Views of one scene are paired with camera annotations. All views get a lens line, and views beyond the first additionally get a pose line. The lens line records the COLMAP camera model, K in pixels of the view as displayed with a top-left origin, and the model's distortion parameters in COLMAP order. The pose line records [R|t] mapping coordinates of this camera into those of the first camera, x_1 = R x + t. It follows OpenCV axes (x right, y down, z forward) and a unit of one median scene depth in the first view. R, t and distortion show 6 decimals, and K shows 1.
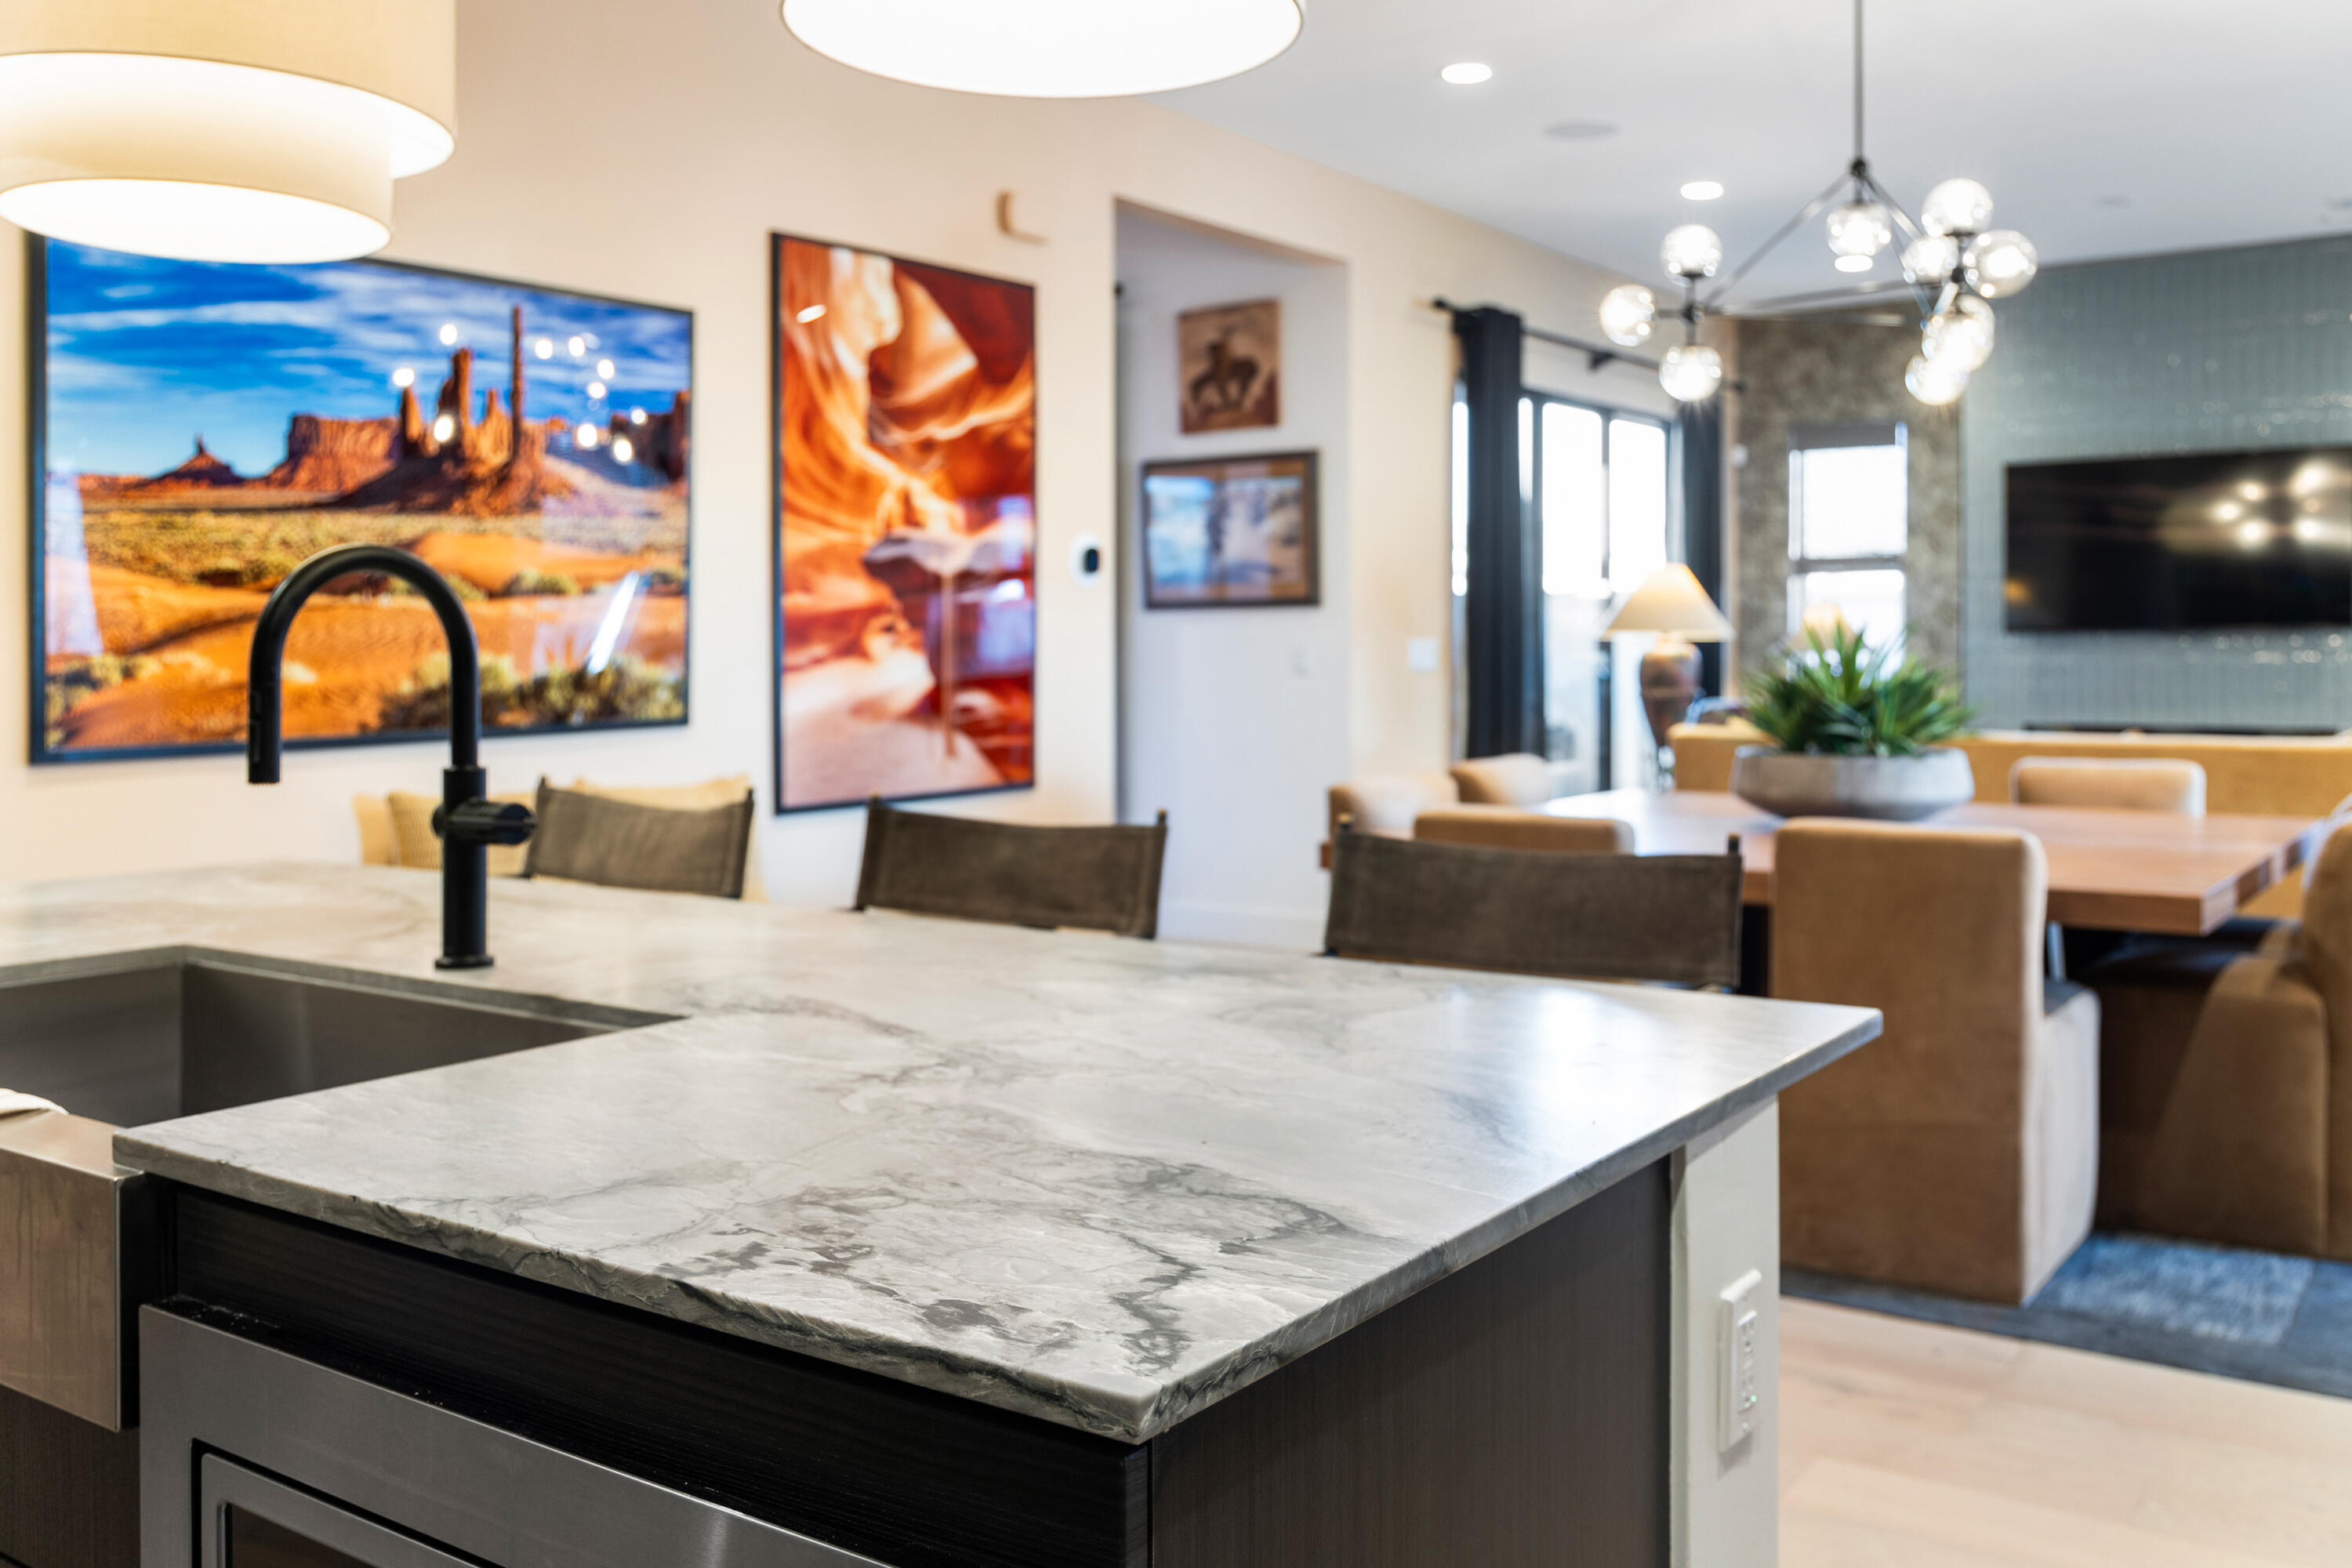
lens RADIAL K [[2003.2, 0, 1208.5], [0, 2003.2, 630.1], [0, 0, 1]] dist [0.026399, -0.017064]
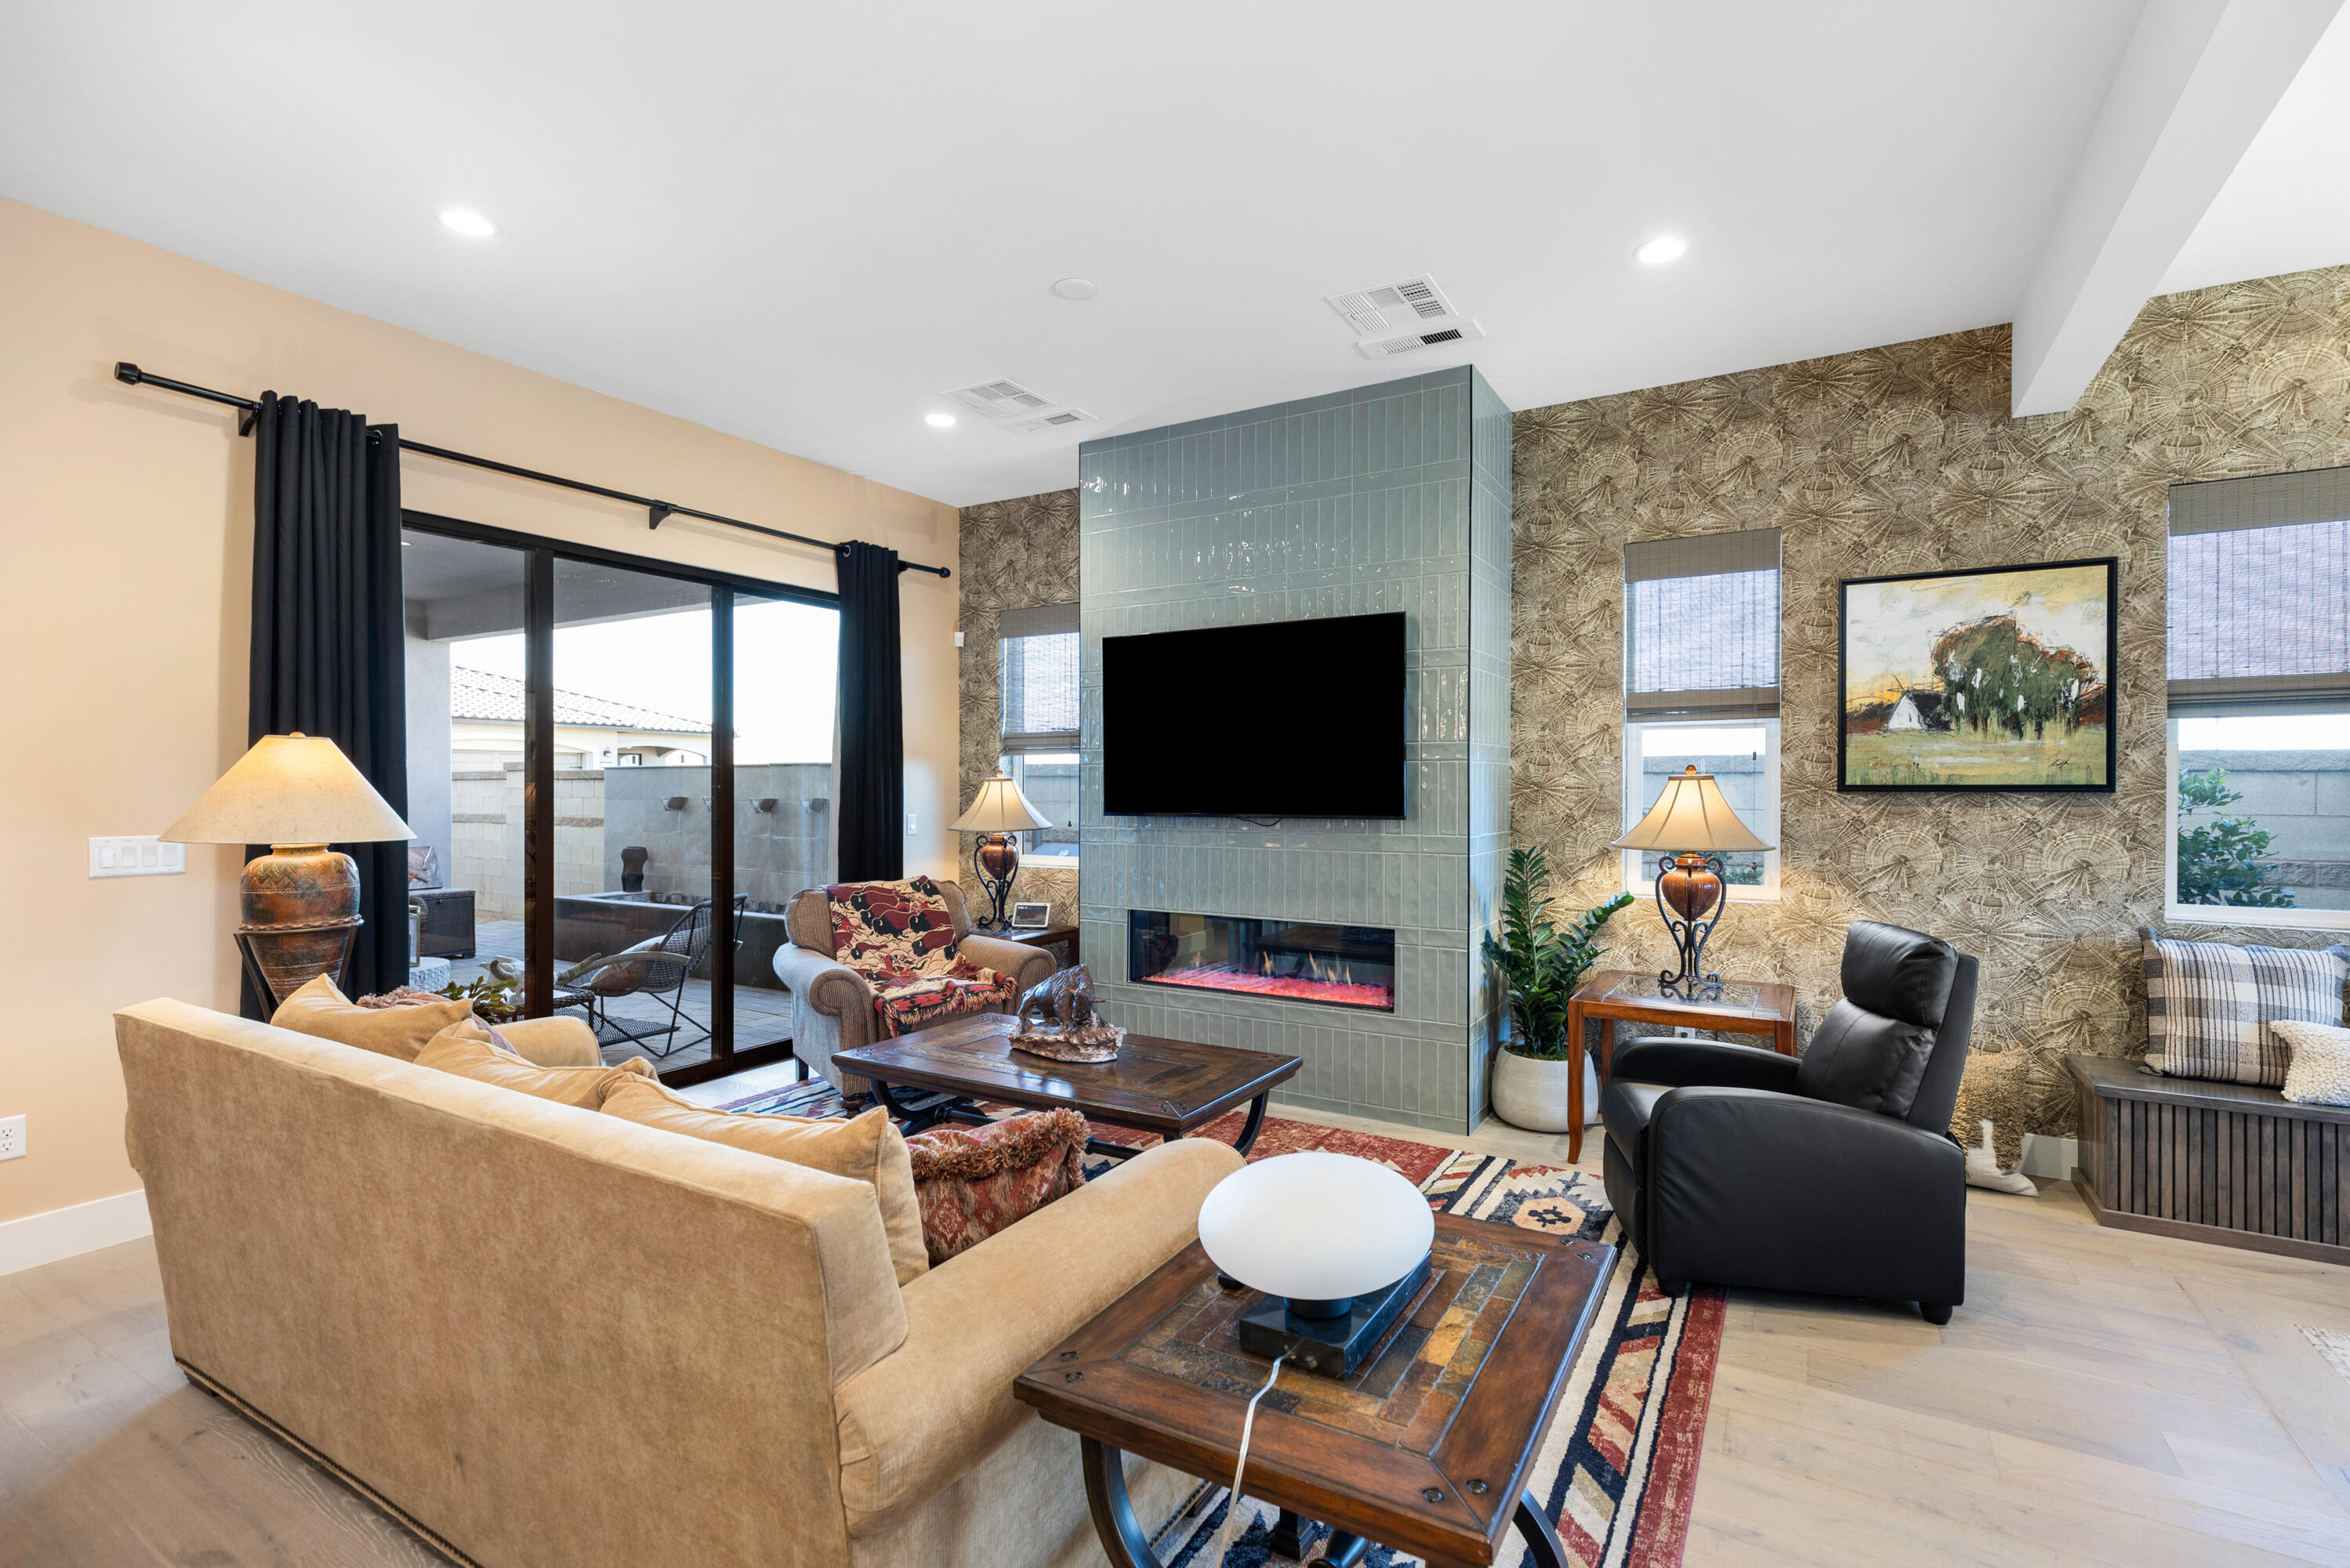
lens RADIAL K [[1084.0, 0, 1234.6], [0, 1084.0, 786.8], [0, 0, 1]] dist [0.006159, -0.001081]
pose [[0.993057, -0.001672, 0.117618, 0.759176], [0.001338, 0.999995, 0.002919, -0.021460], [-0.117622, -0.002742, 0.993055, 0.906180]]
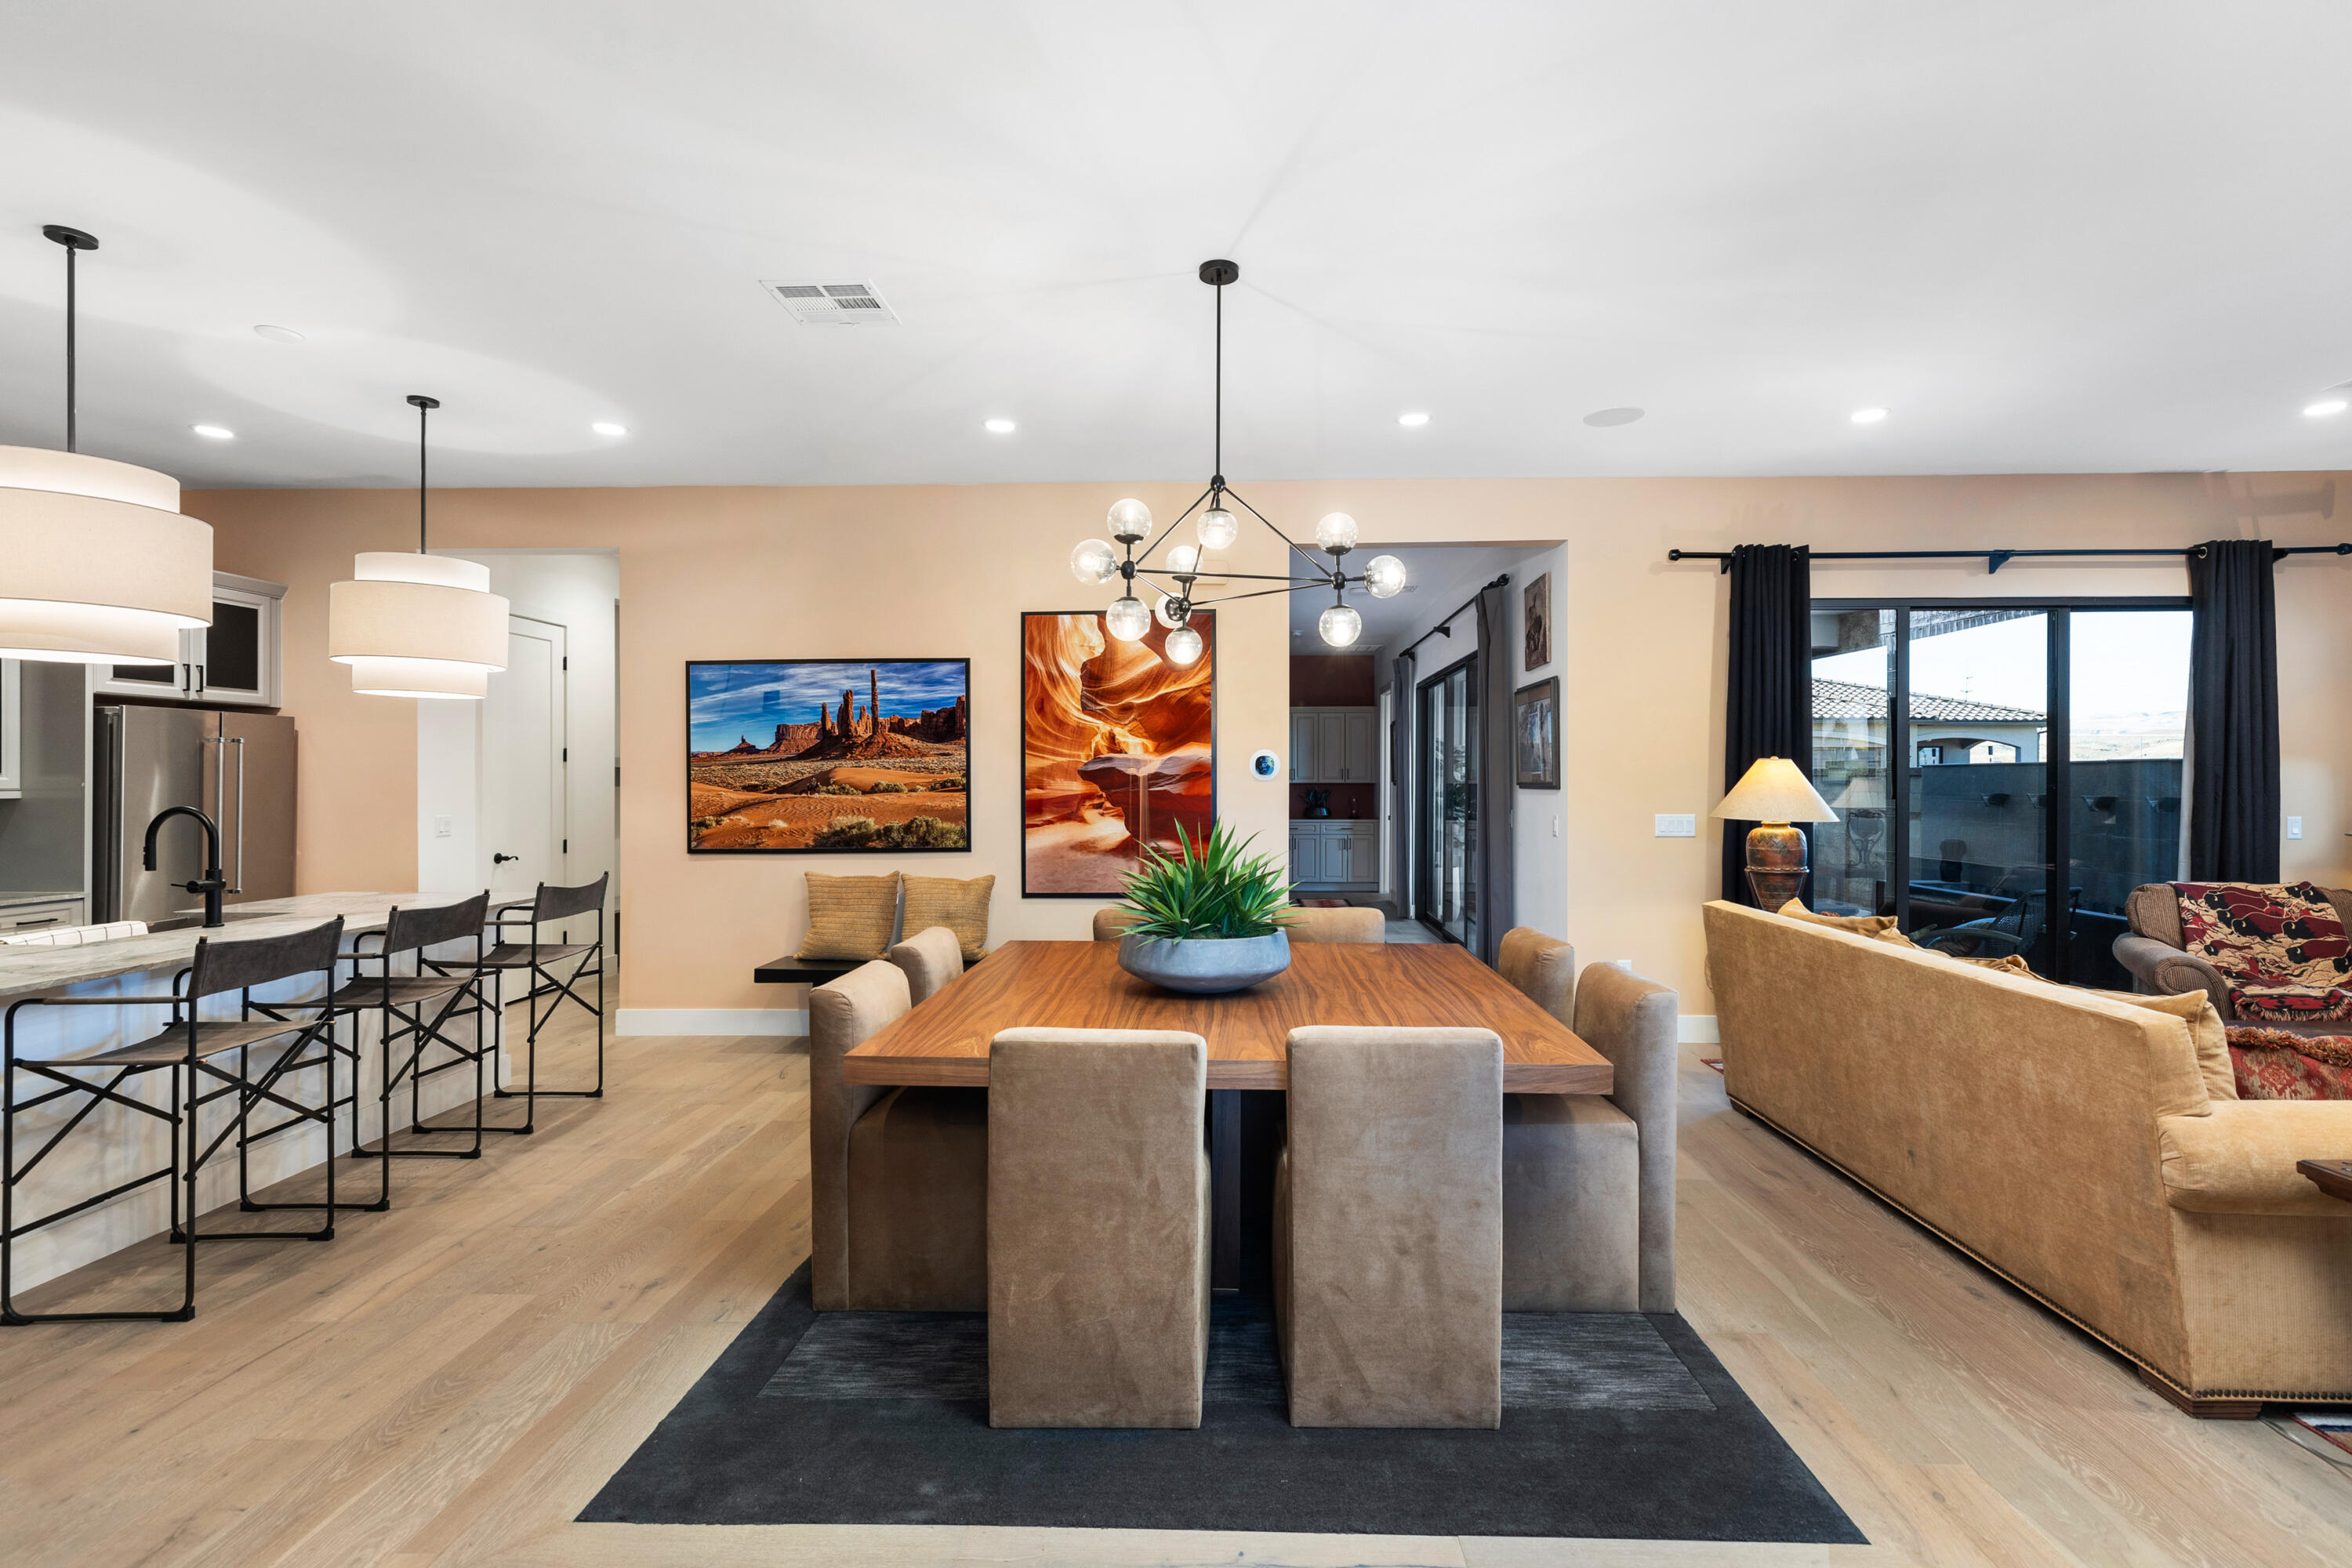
lens RADIAL K [[1085.0, 0, 1179.7], [0, 1085.0, 780.3], [0, 0, 1]] dist [0.006159, -0.001081]
pose [[0.548113, -0.000311, -0.836404, 0.857878], [0.002326, 0.999997, 0.001153, -0.029813], [0.836401, -0.002577, 0.548112, 0.559165]]
